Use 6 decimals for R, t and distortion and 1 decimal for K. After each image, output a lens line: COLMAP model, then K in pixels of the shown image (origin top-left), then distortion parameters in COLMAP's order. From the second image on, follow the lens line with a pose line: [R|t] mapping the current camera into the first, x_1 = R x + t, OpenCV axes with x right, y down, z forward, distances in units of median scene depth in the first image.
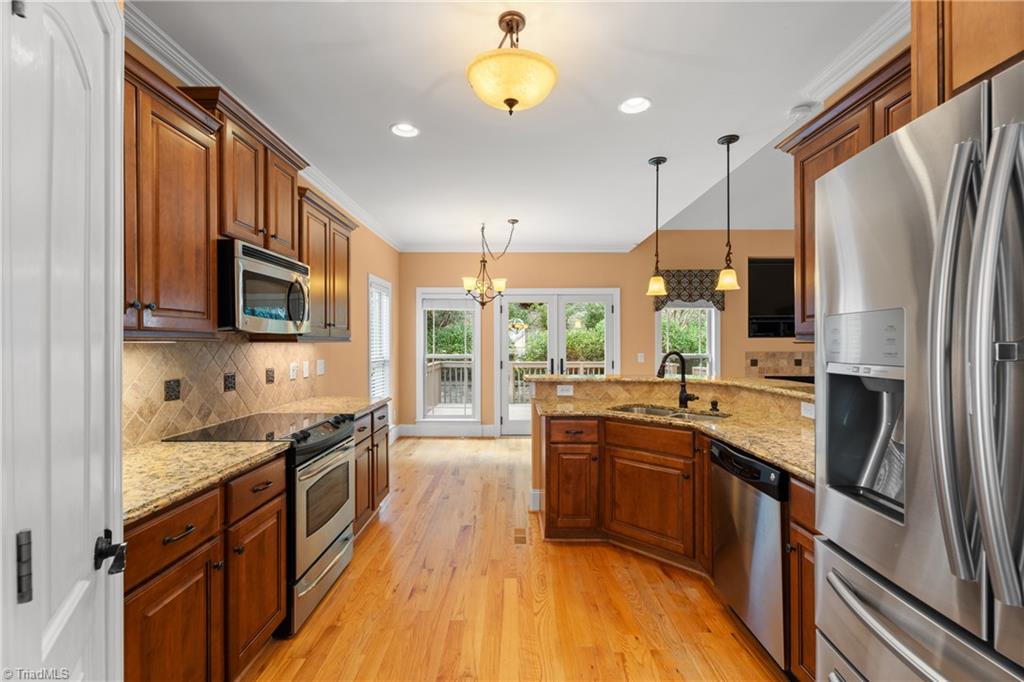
lens RADIAL K [[453.7, 0, 510.1], [0, 453.7, 342.0], [0, 0, 1]] dist [0.003587, 0.000294]
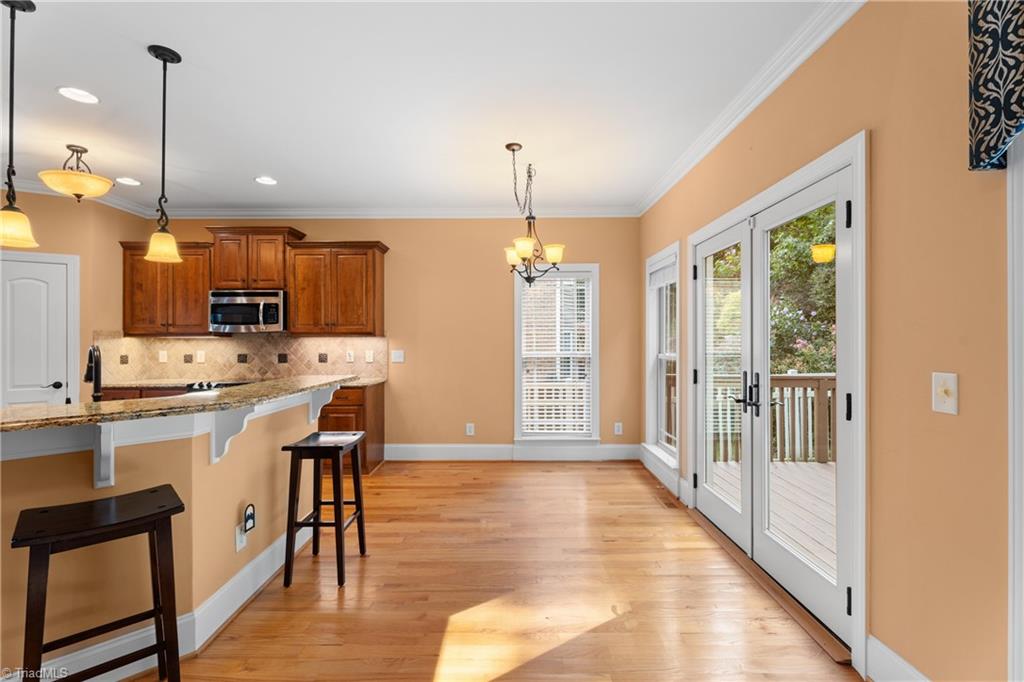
lens RADIAL K [[453.7, 0, 511.6], [0, 453.7, 341.2], [0, 0, 1]] dist [0.003587, 0.000294]
pose [[0.005541, 0.001677, -0.999983, 1.107751], [0.004419, 0.999989, 0.001701, 0.015909], [0.999975, -0.004428, 0.005534, 1.688684]]
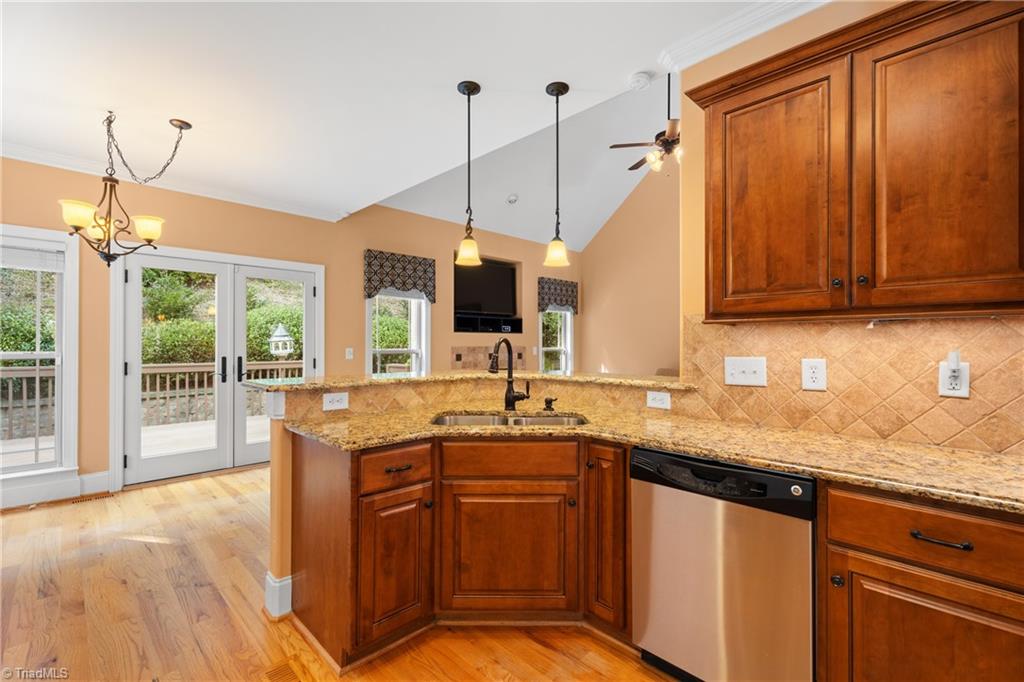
lens RADIAL K [[453.7, 0, 510.7], [0, 453.7, 341.8], [0, 0, 1]] dist [0.003587, 0.000294]
pose [[0.709392, 0.006366, 0.704786, -0.179120], [-0.005857, 0.999978, -0.003137, 0.030288], [-0.704790, -0.001903, 0.709413, 0.466550]]
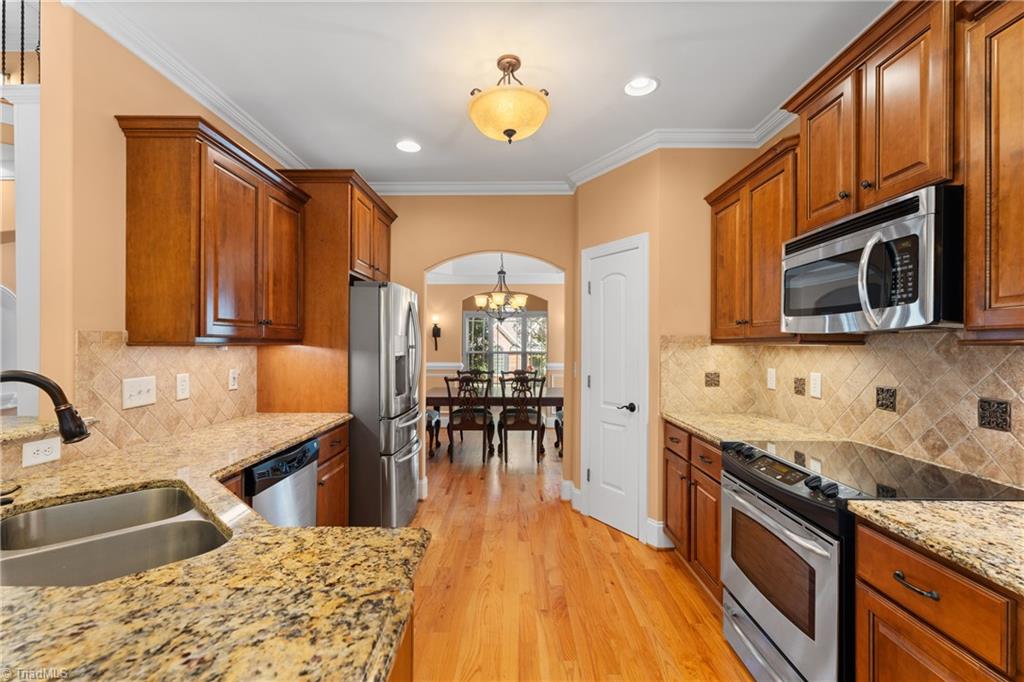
lens RADIAL K [[453.7, 0, 510.6], [0, 453.7, 345.0], [0, 0, 1]] dist [0.003587, 0.000294]
pose [[-0.999996, -0.000633, 0.002573, -0.002104], [-0.000637, 0.999999, -0.001503, 0.001140], [-0.002572, -0.001505, -0.999996, 1.378522]]
